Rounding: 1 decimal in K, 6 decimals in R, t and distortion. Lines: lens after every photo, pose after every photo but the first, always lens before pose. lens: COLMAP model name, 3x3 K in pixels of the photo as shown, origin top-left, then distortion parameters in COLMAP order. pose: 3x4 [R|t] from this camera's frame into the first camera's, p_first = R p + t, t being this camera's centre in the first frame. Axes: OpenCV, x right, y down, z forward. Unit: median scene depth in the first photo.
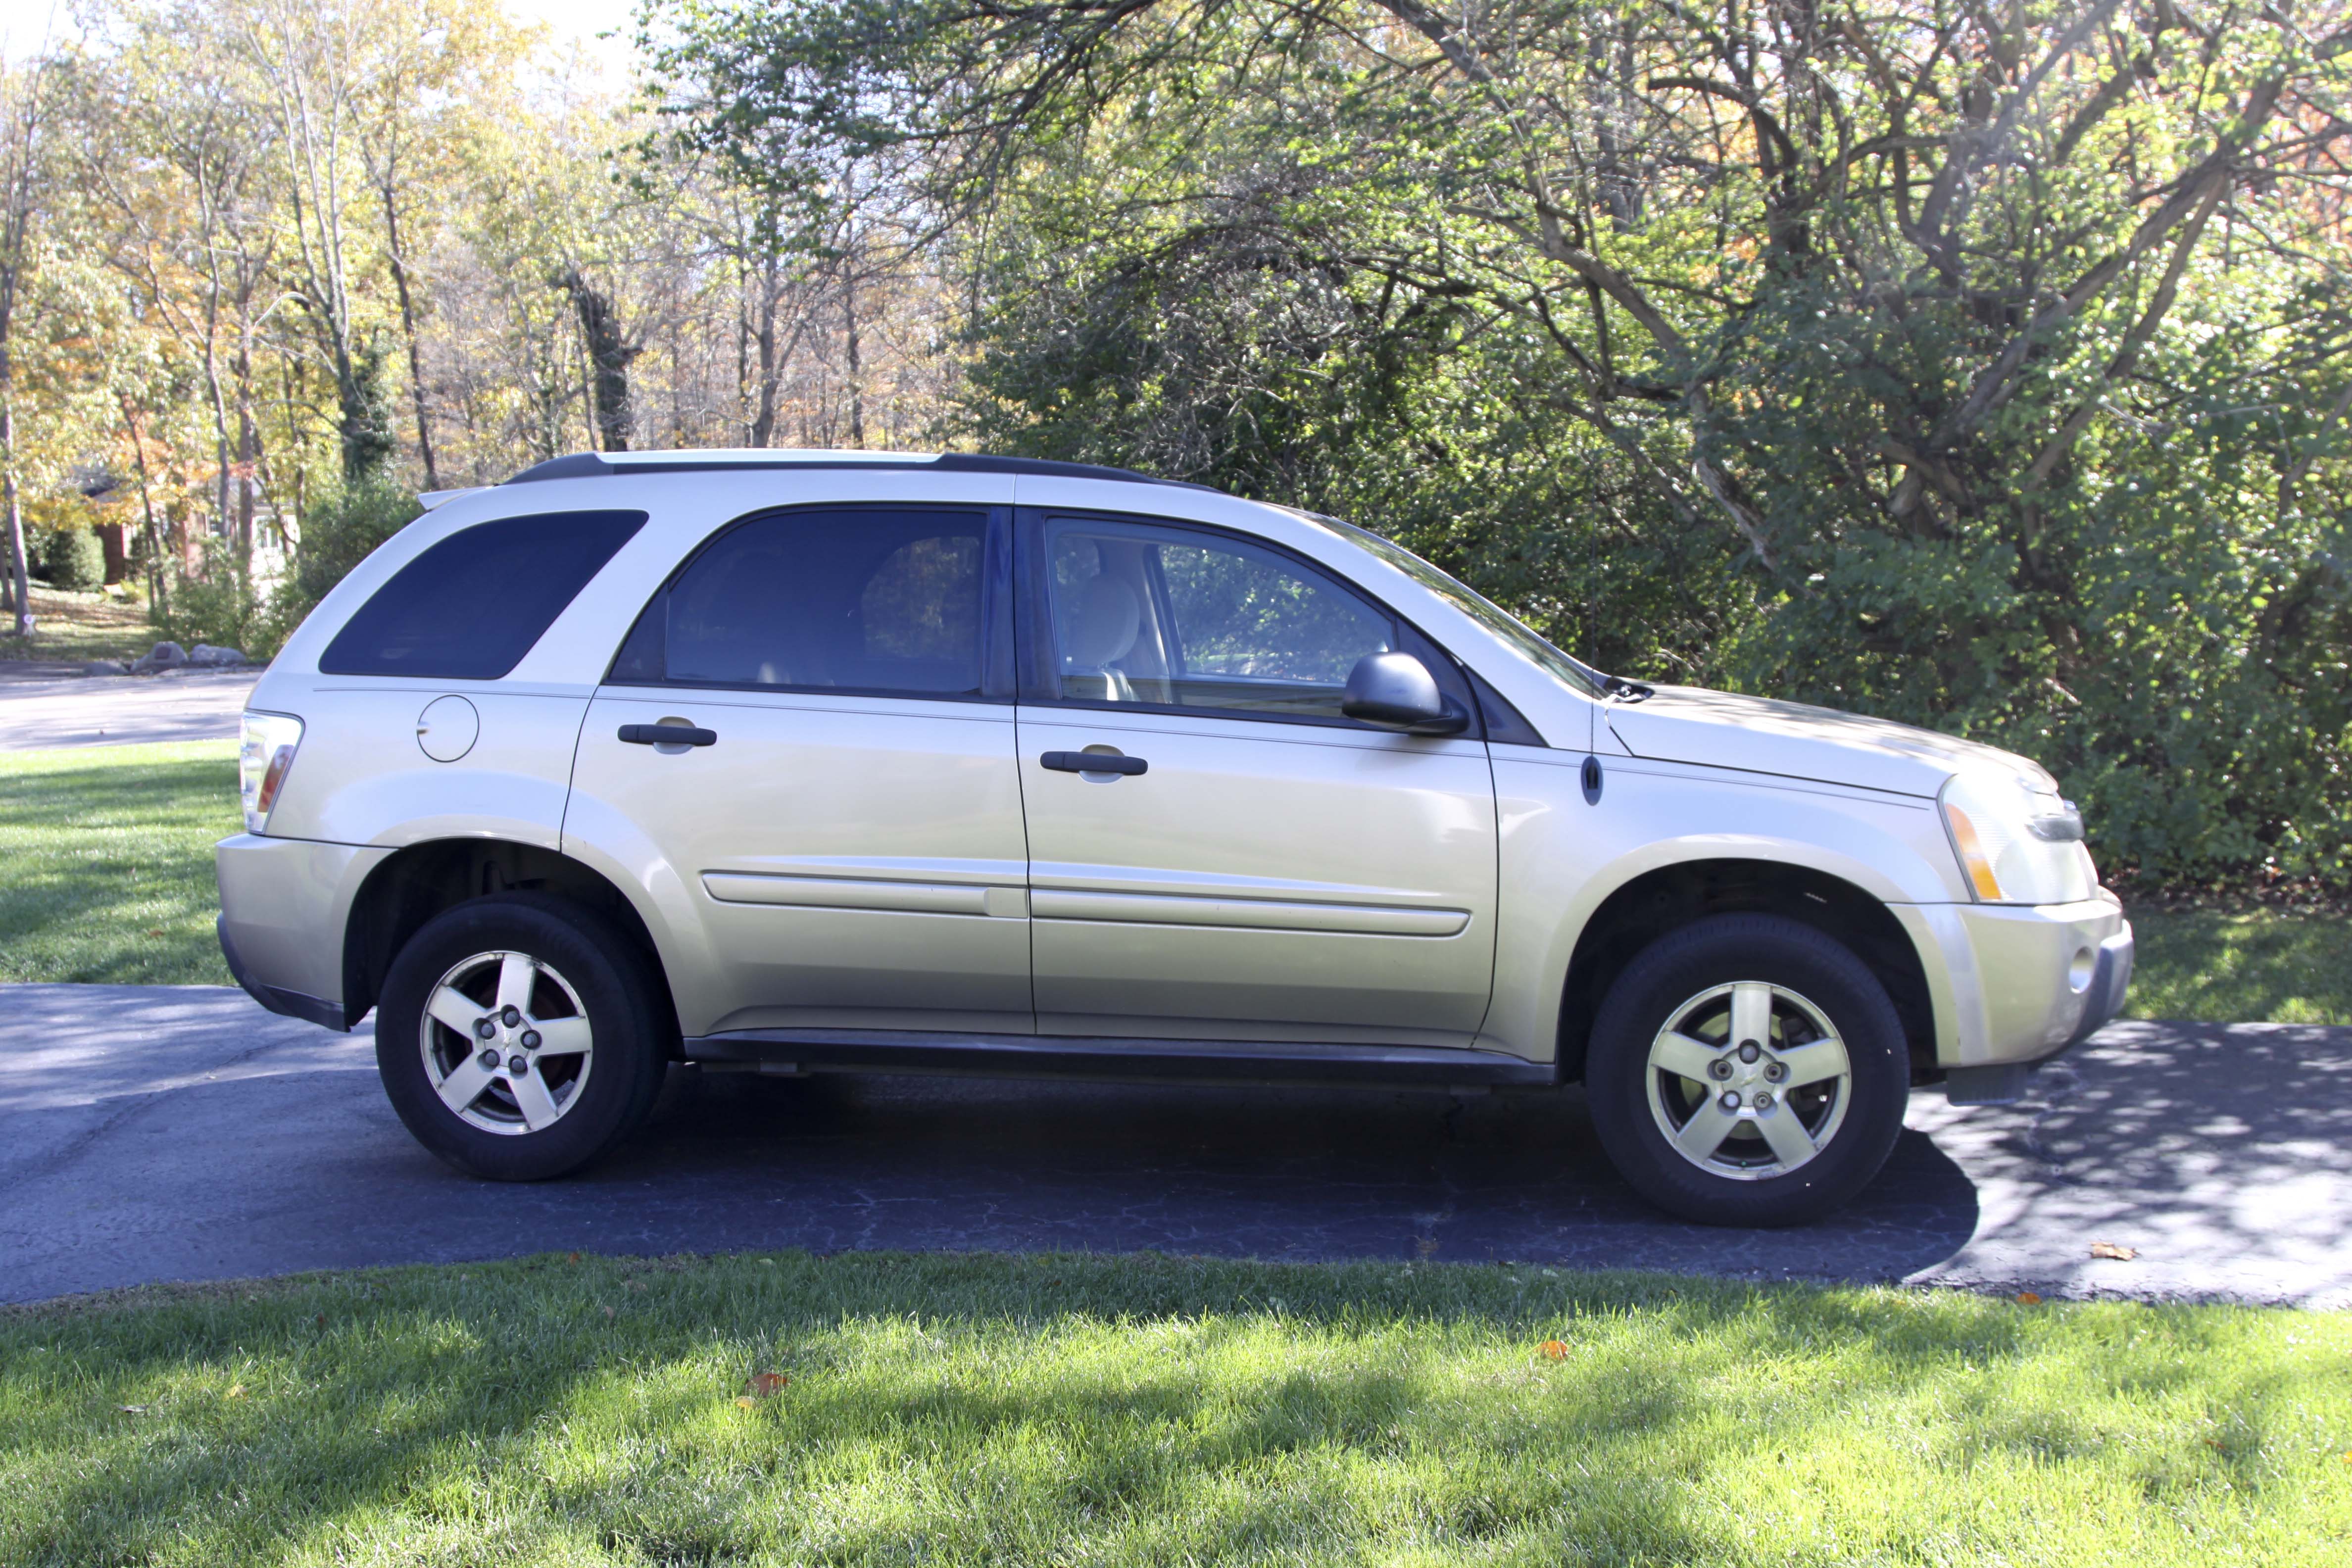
lens RADIAL K [[2520.9, 0, 1193.0], [0, 2520.9, 786.7], [0, 0, 1]] dist [-0.151157, 0.107204]
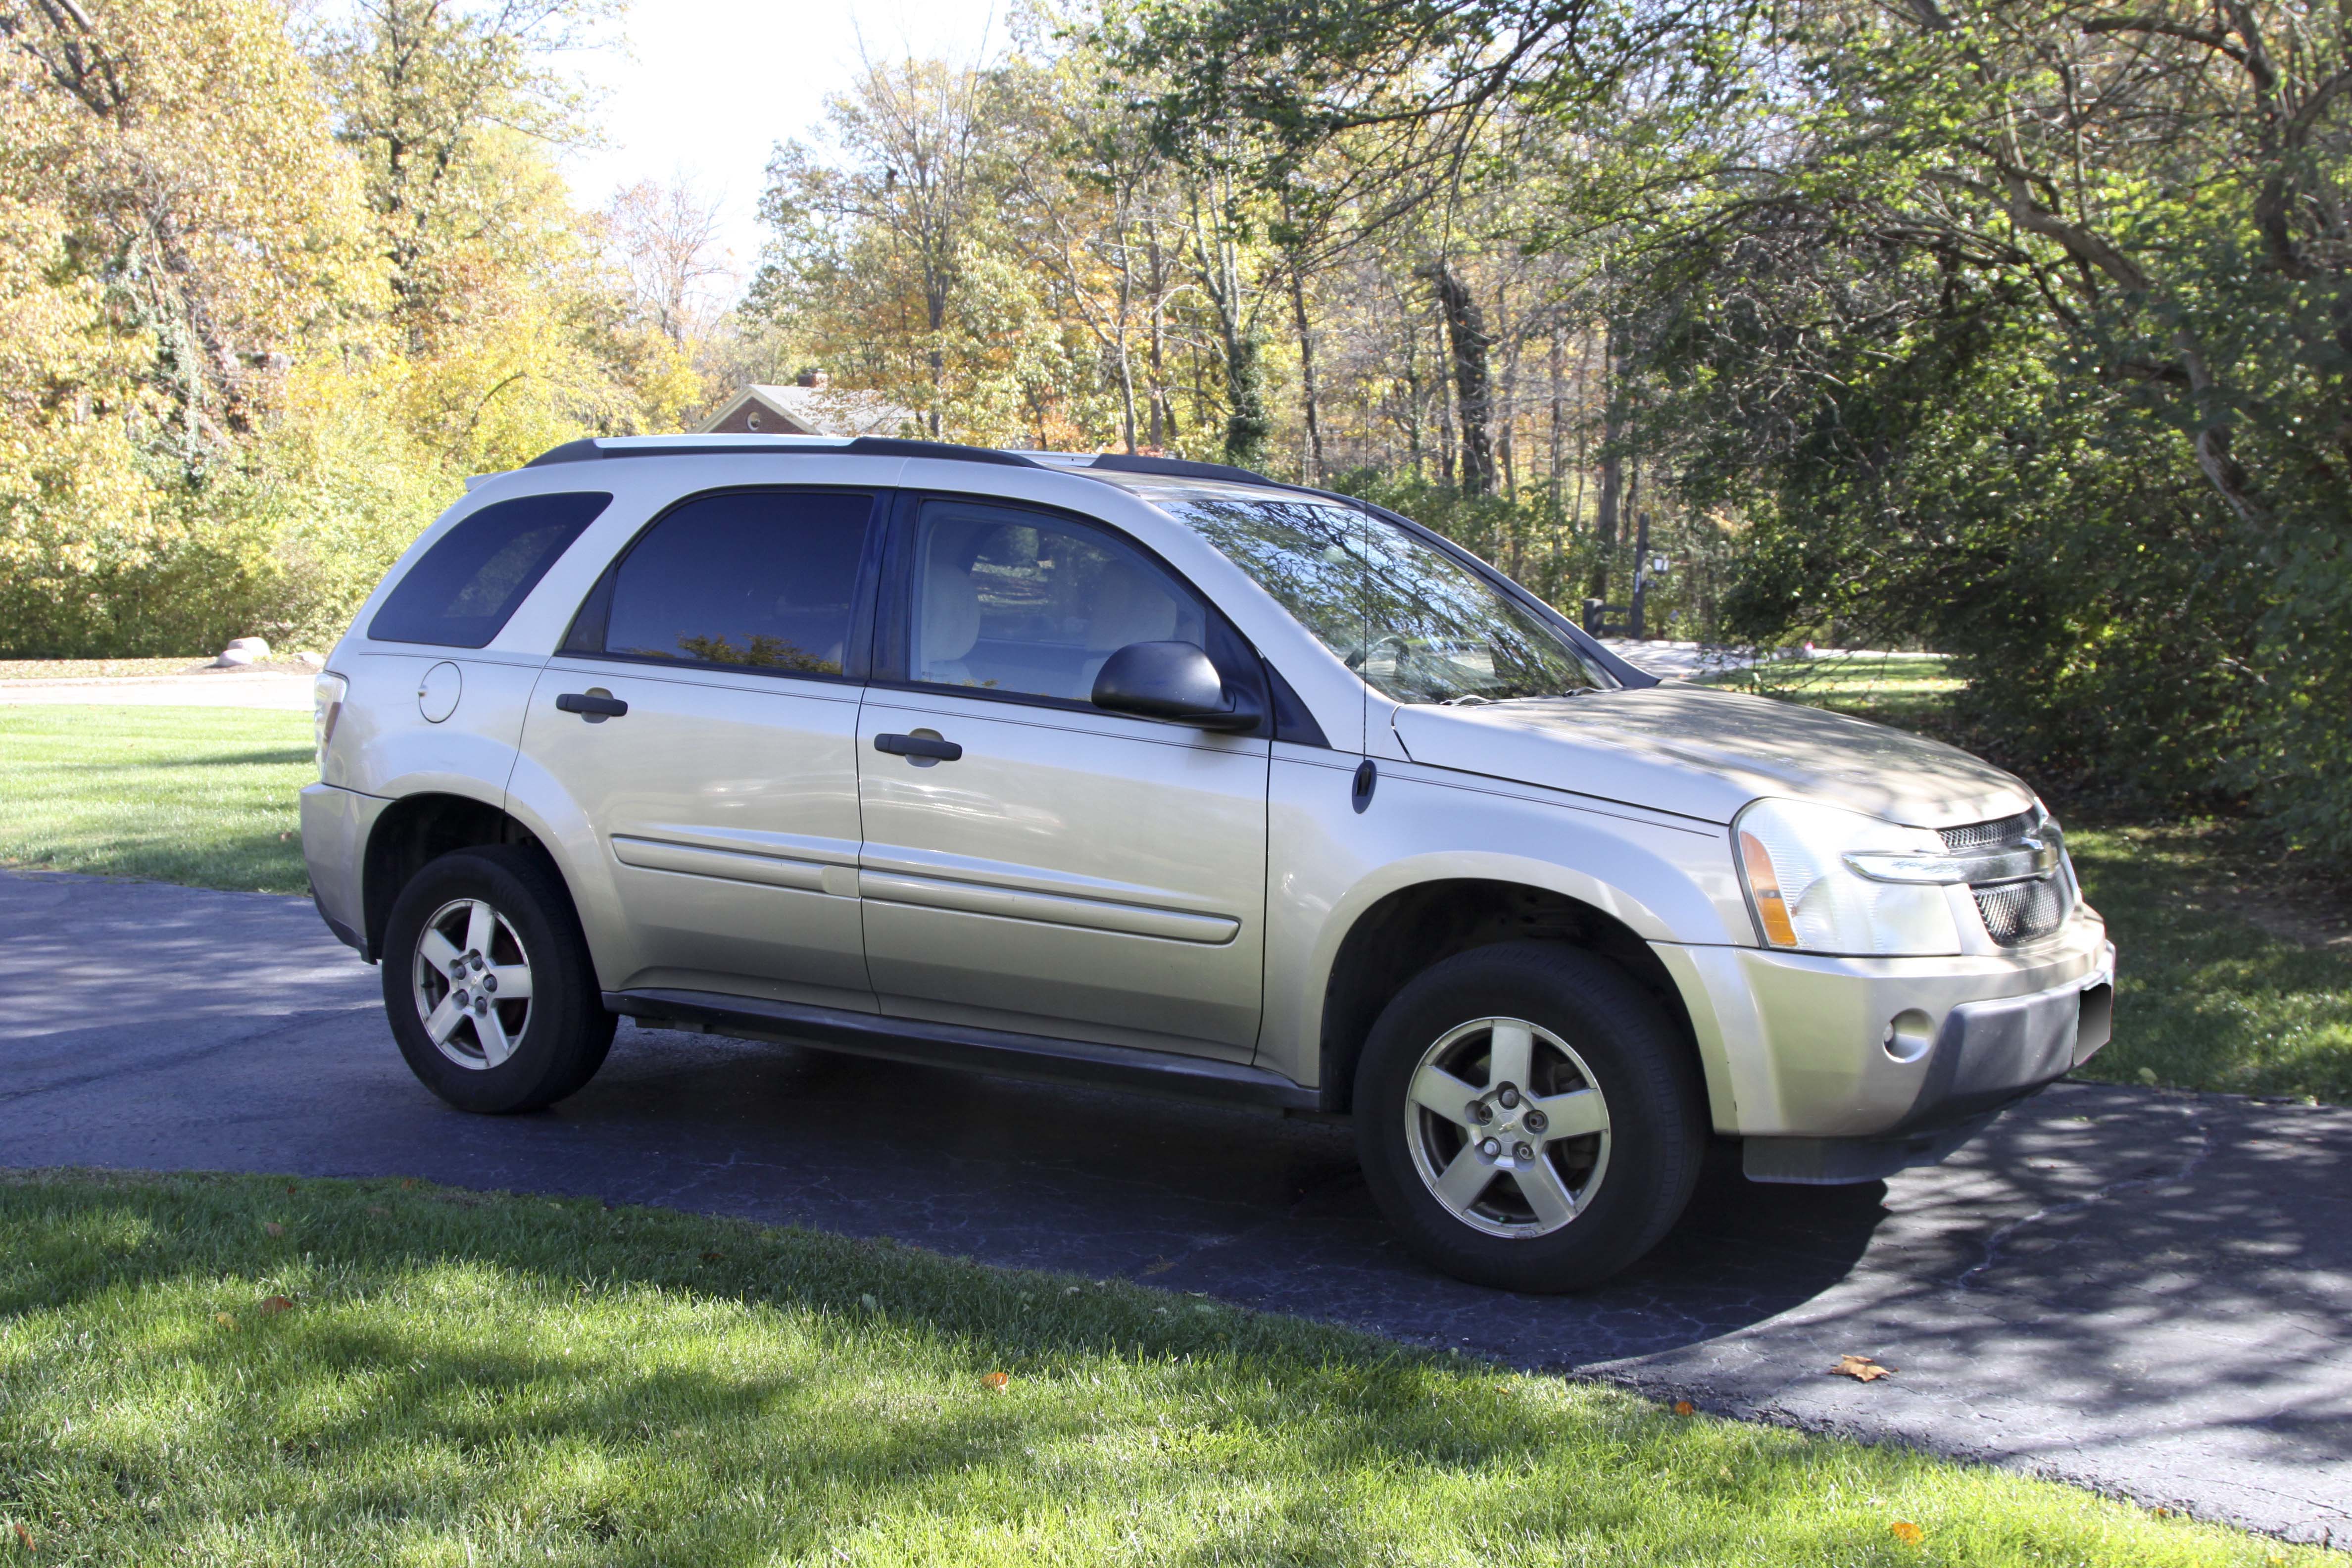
lens RADIAL K [[2520.9, 0, 1193.0], [0, 2520.9, 786.7], [0, 0, 1]] dist [-0.151157, 0.107204]
pose [[0.928095, 0.045707, -0.369528, 0.408935], [-0.044029, 0.998946, 0.012978, -0.010692], [0.369732, 0.004225, 0.929129, 0.109180]]
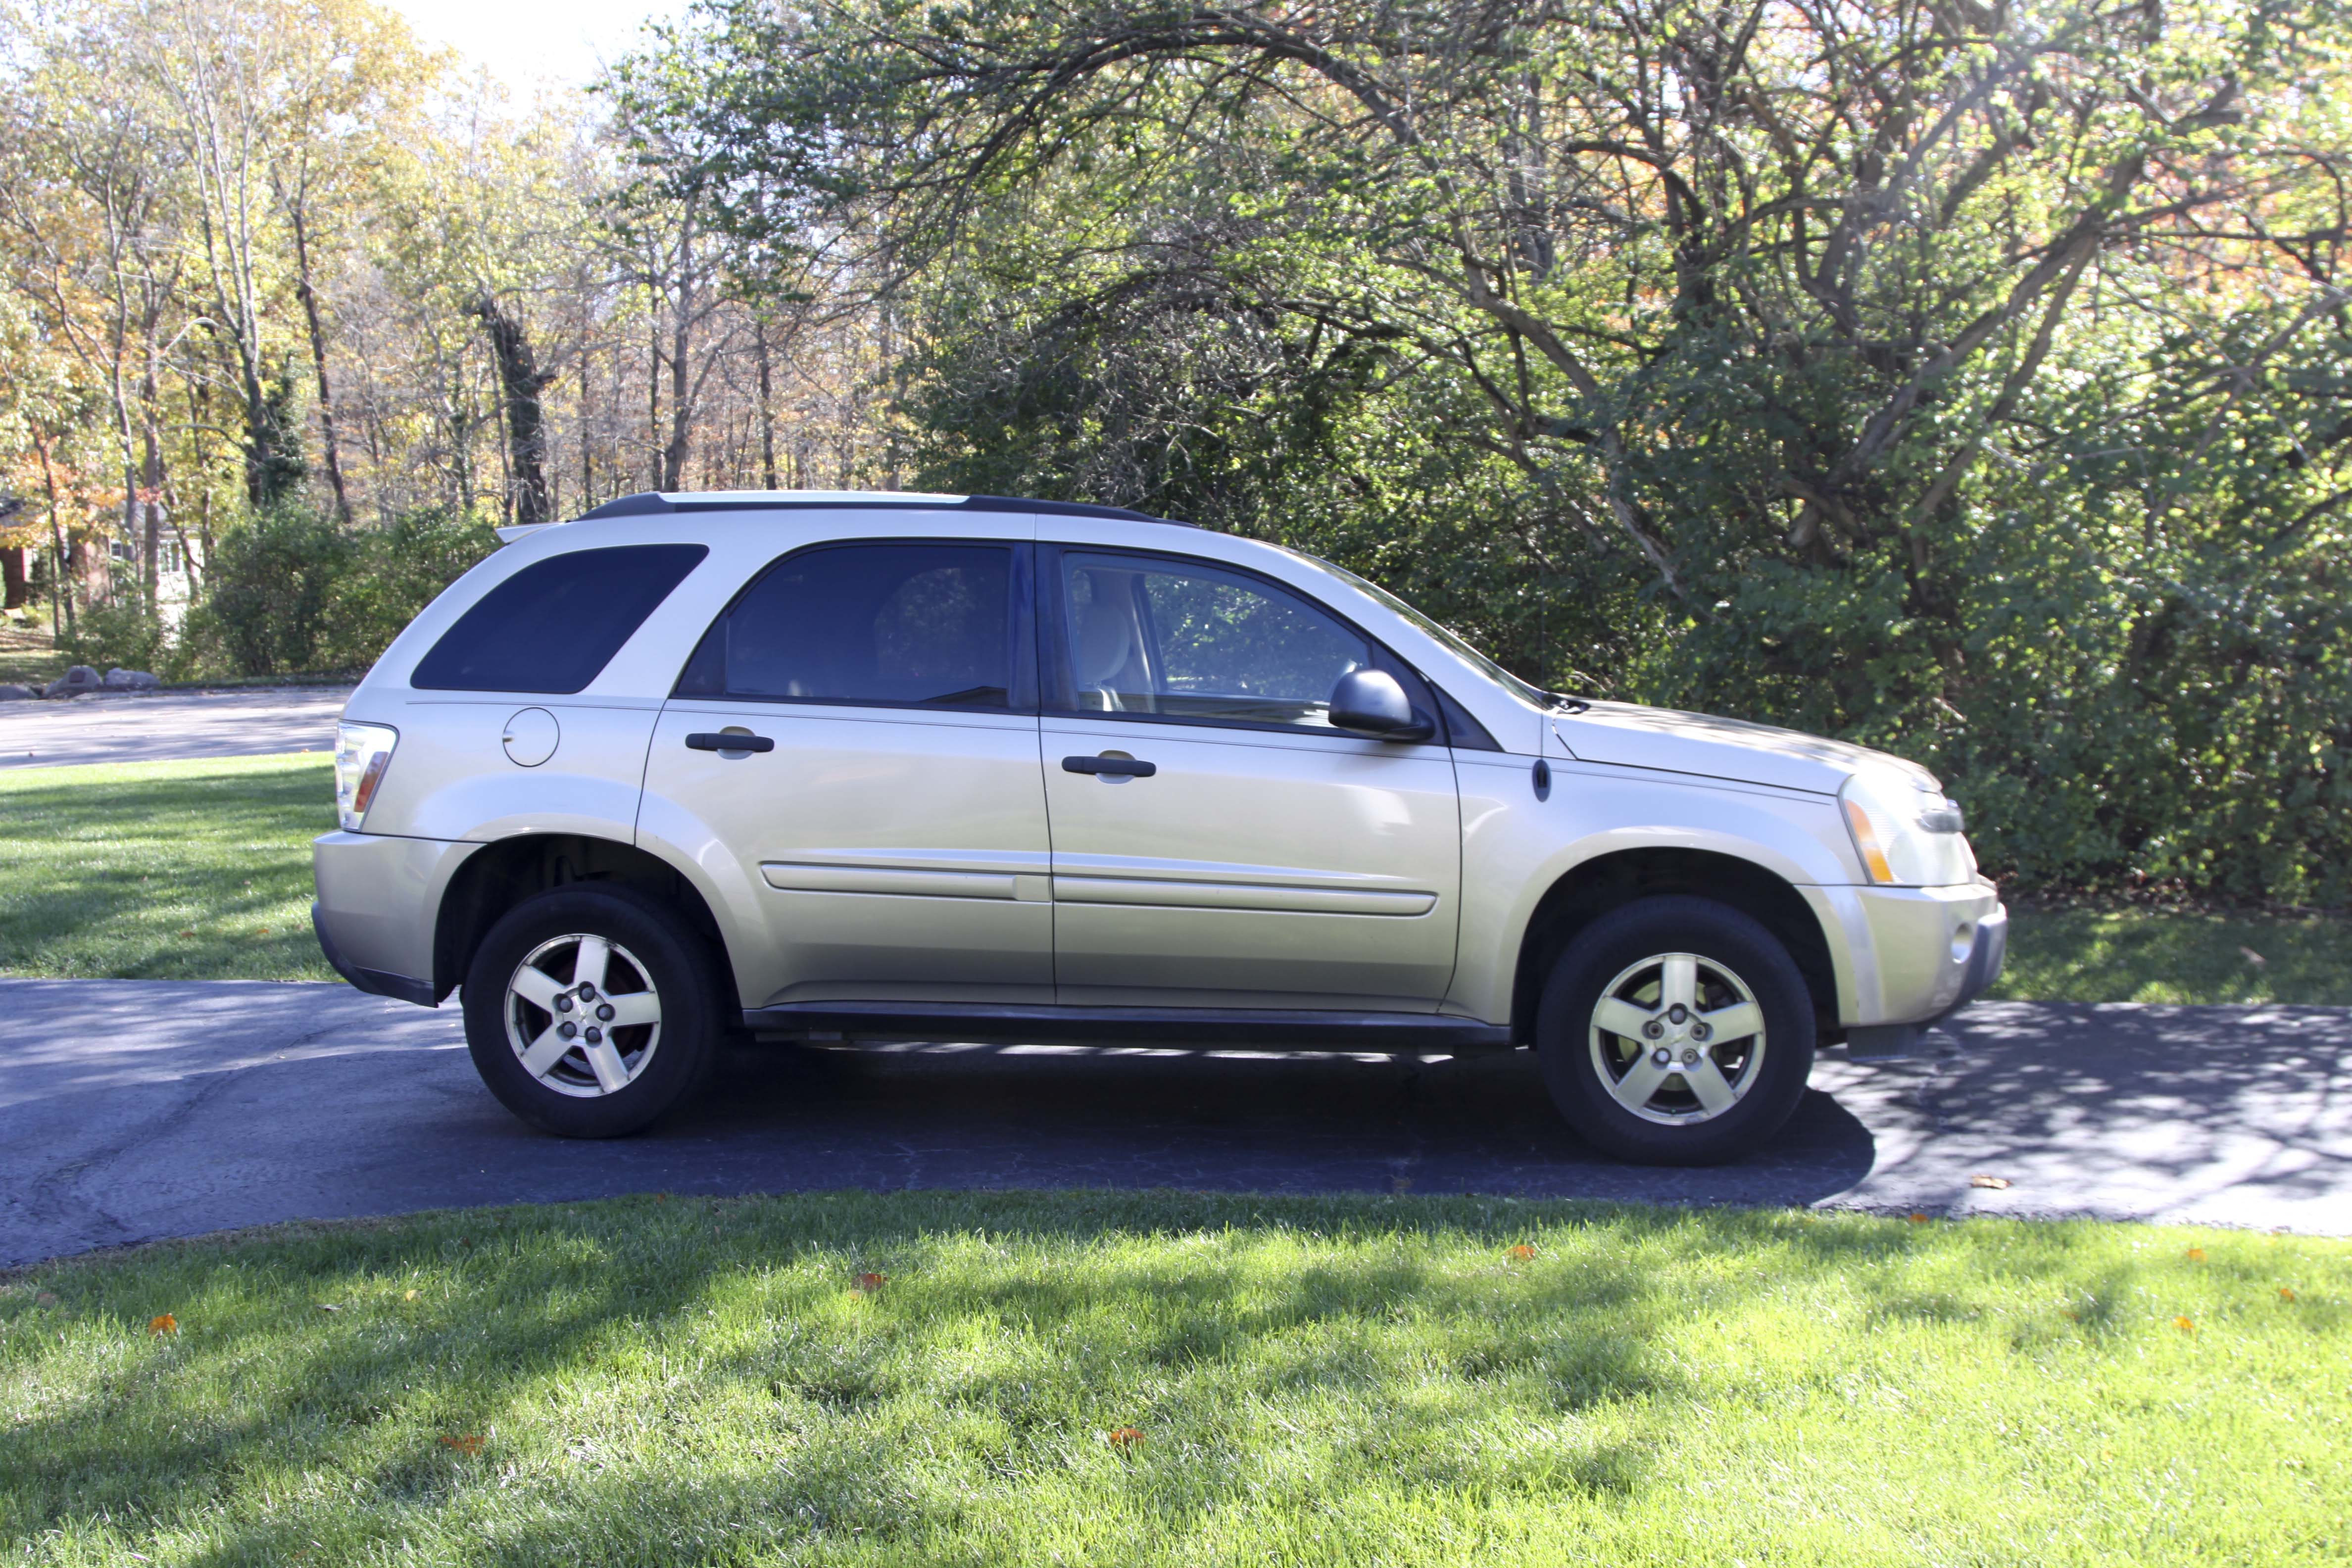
lens RADIAL K [[2527.4, 0, 1176.0], [0, 2527.4, 784.0], [0, 0, 1]] dist [-0.142349, 0.055874]
pose [[0.999395, -0.001130, 0.034769, -0.046299], [0.001520, 0.999936, -0.011188, 0.011031], [-0.034754, 0.011234, 0.999333, -0.144082]]
